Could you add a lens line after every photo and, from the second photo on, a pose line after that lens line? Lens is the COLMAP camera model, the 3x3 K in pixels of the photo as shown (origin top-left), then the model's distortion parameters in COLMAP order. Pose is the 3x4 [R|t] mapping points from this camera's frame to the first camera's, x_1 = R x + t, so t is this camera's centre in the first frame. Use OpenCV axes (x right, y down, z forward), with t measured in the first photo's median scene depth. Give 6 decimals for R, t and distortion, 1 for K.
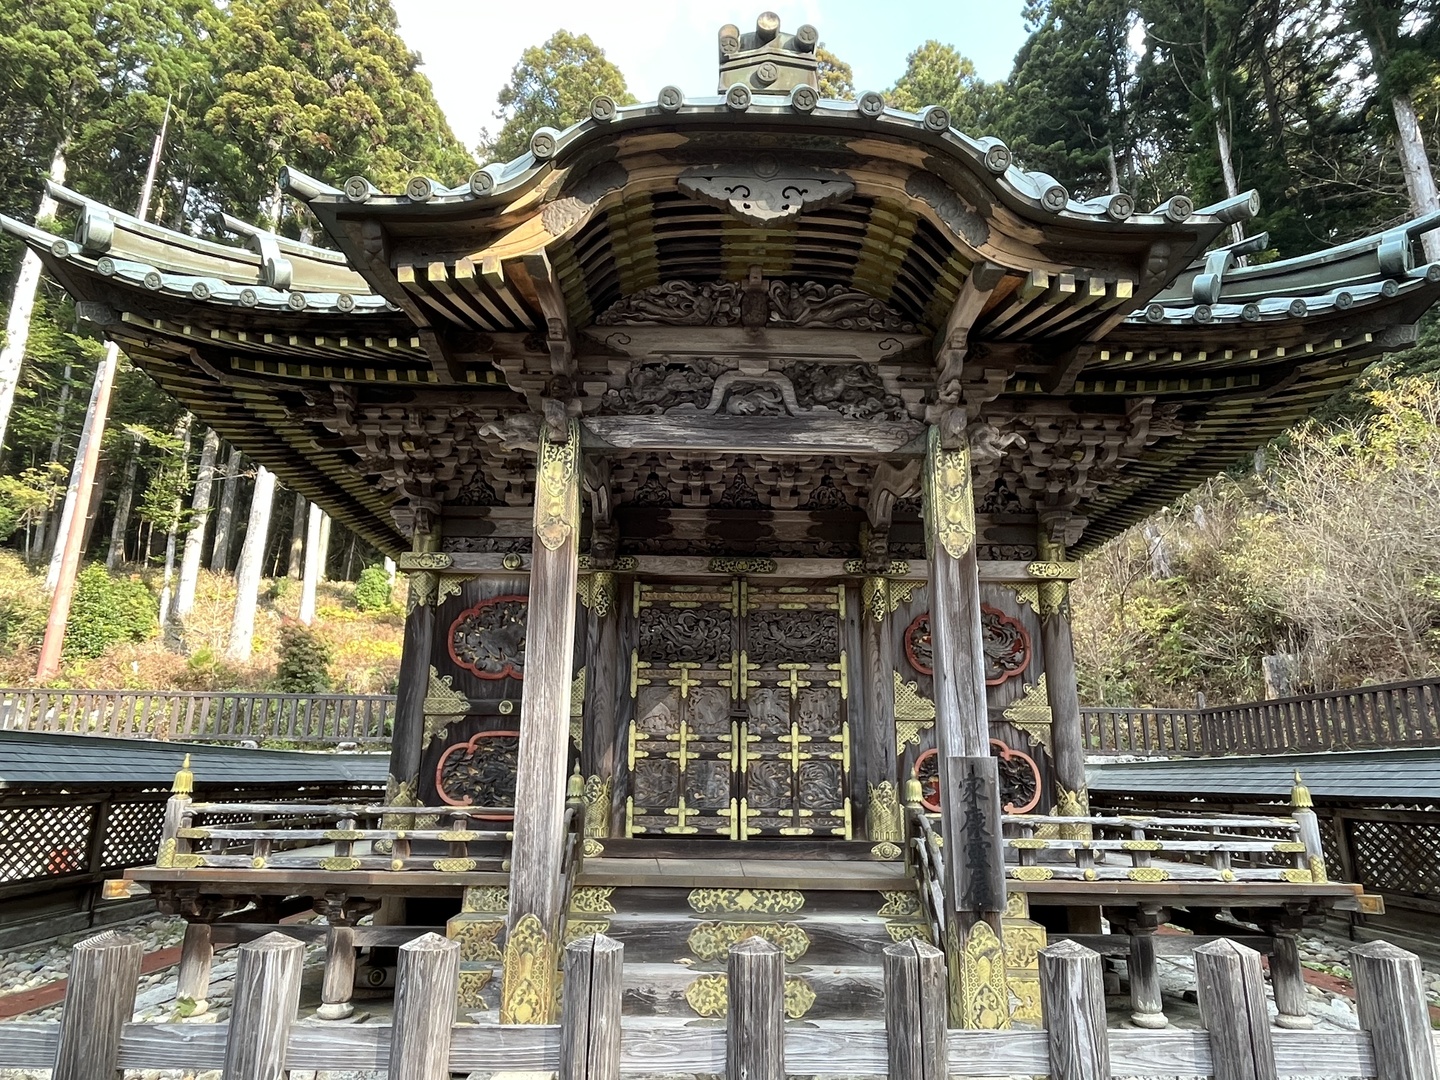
lens RADIAL K [[897.3, 0, 712.9], [0, 897.3, 539.3], [0, 0, 1]] dist [0.007968, -0.004846]
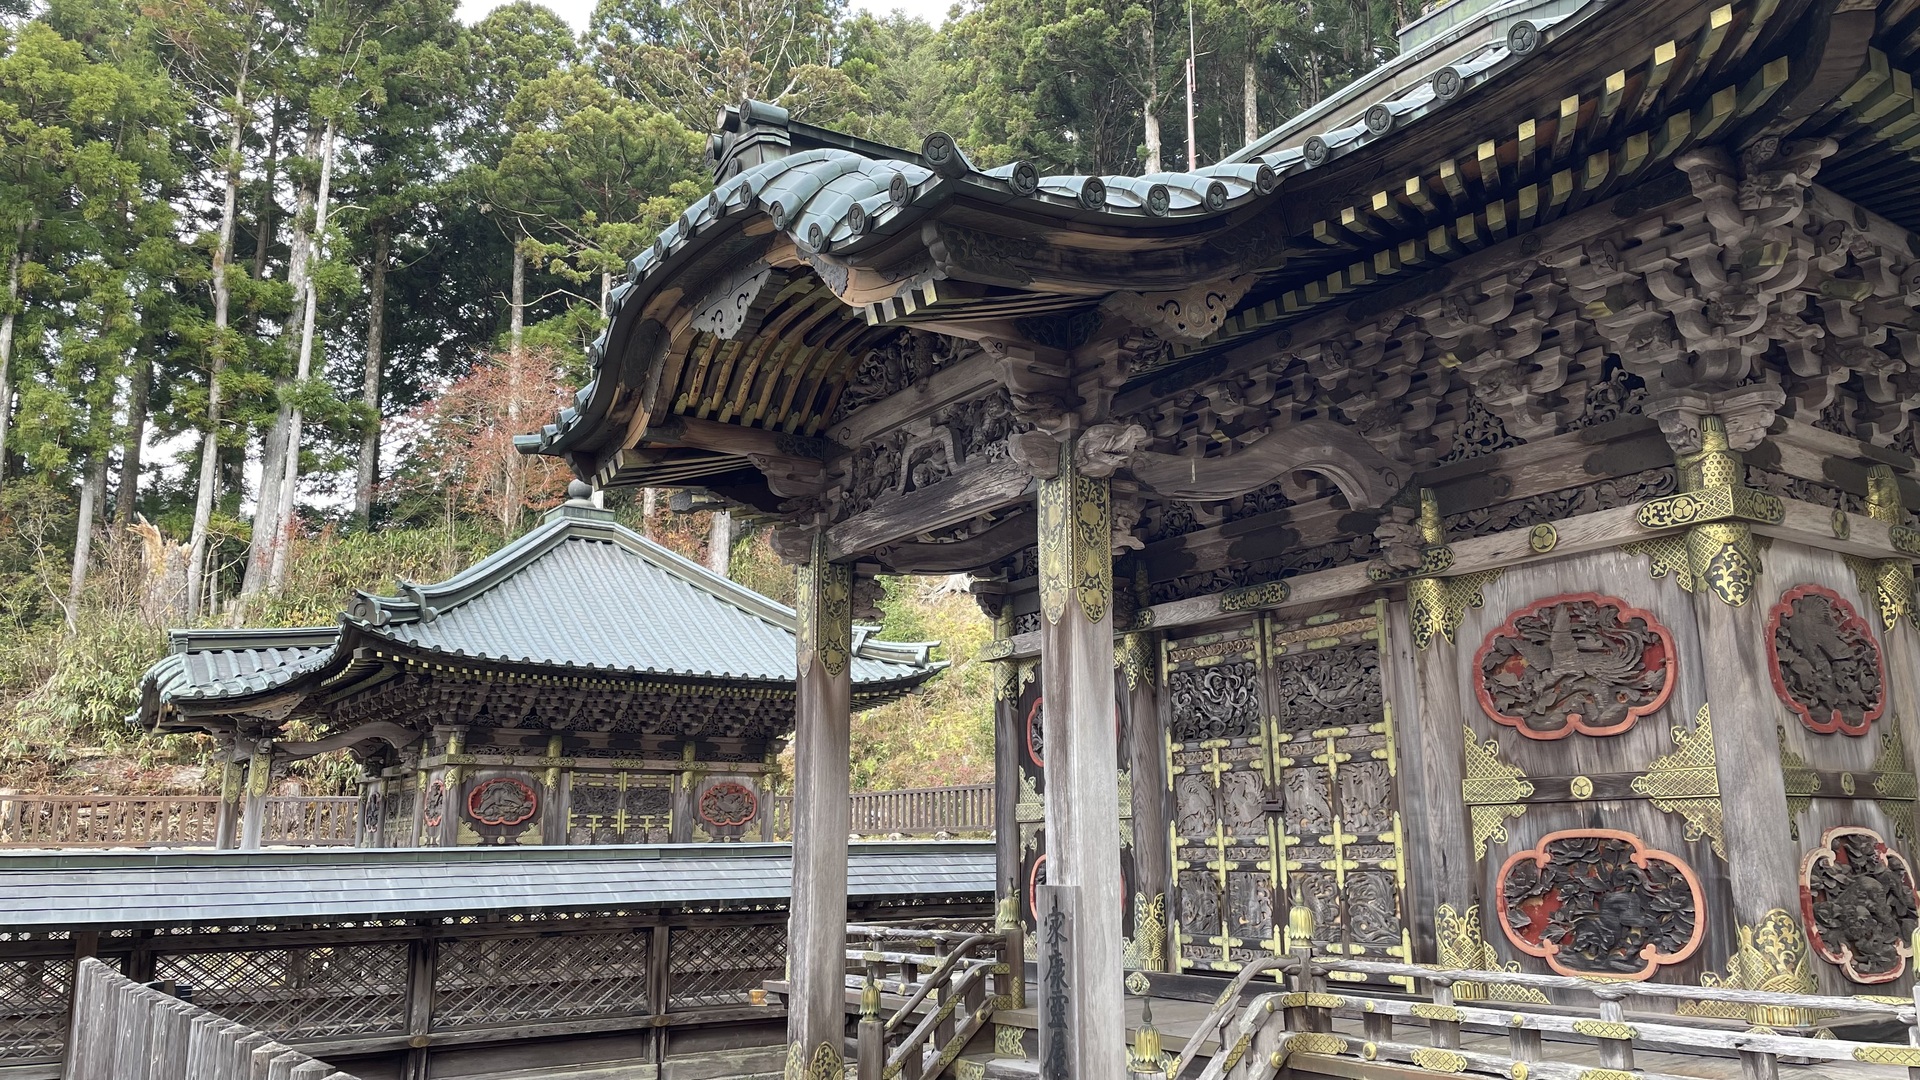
lens RADIAL K [[1445.2, 0, 963.9], [0, 1445.2, 515.8], [0, 0, 1]] dist [0.096001, -0.113087]
pose [[0.556988, -0.208762, -0.803855, 0.875966], [0.234135, 0.968105, -0.089186, 0.016552], [0.796835, -0.138535, 0.588101, 0.156226]]
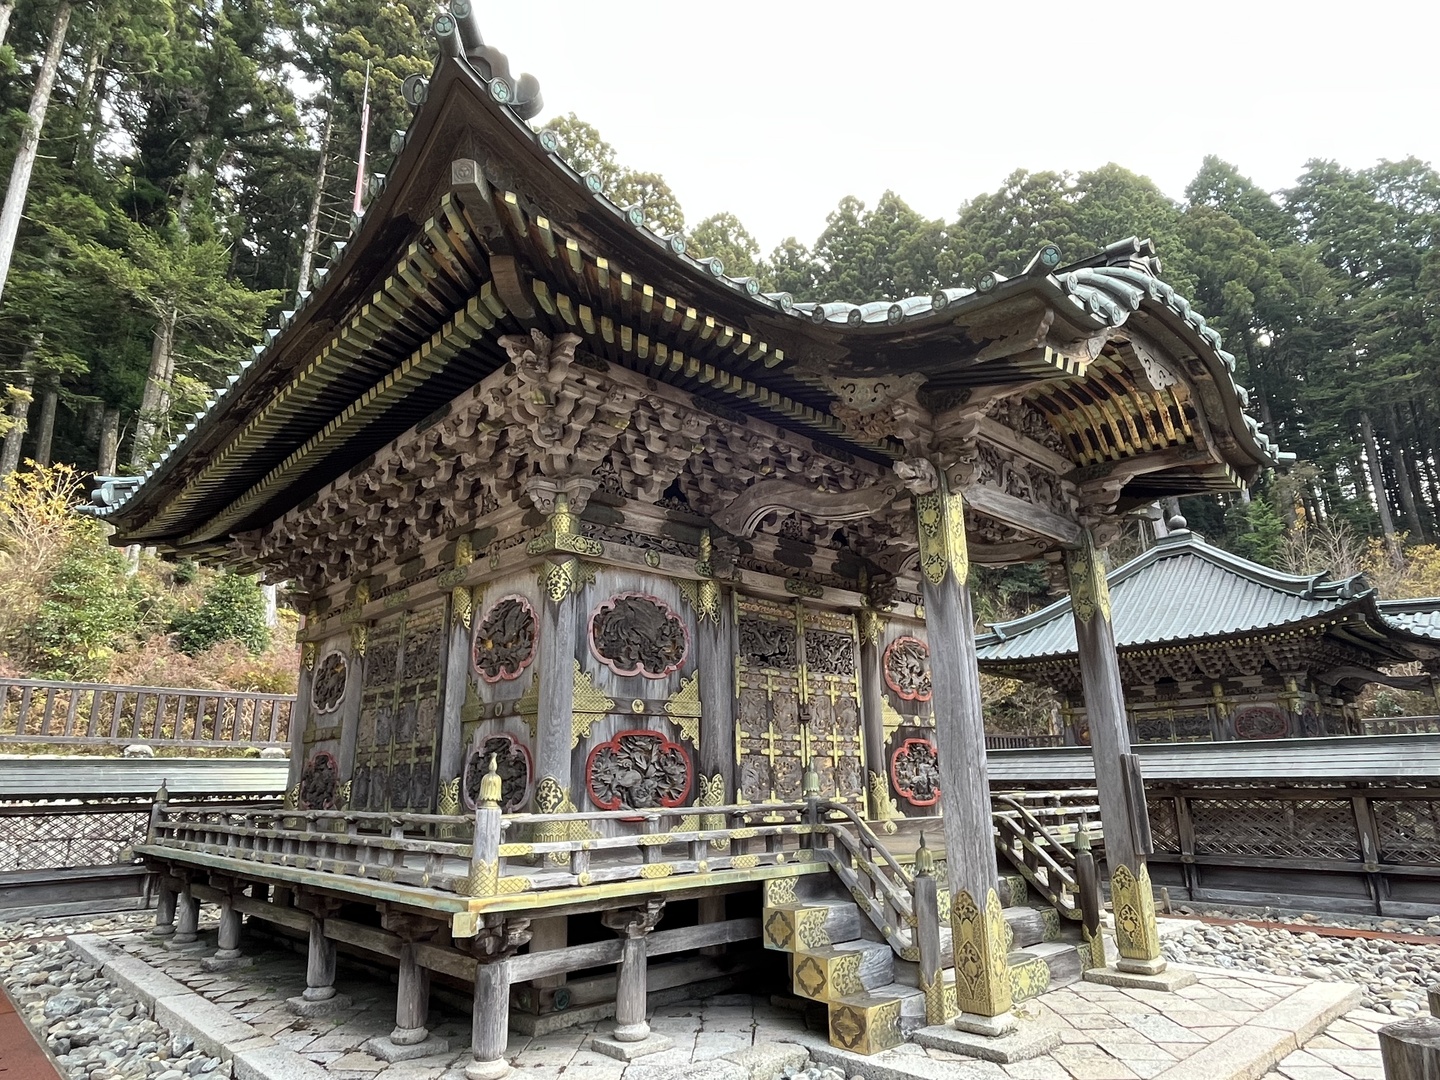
lens RADIAL K [[843.4, 0, 706.0], [0, 843.4, 542.8], [0, 0, 1]] dist [-0.000206, 0.000069]
pose [[0.749830, 0.158254, 0.642425, -0.813252], [-0.162914, 0.985240, -0.052552, 0.049818], [-0.641259, -0.065255, 0.764544, 0.258528]]
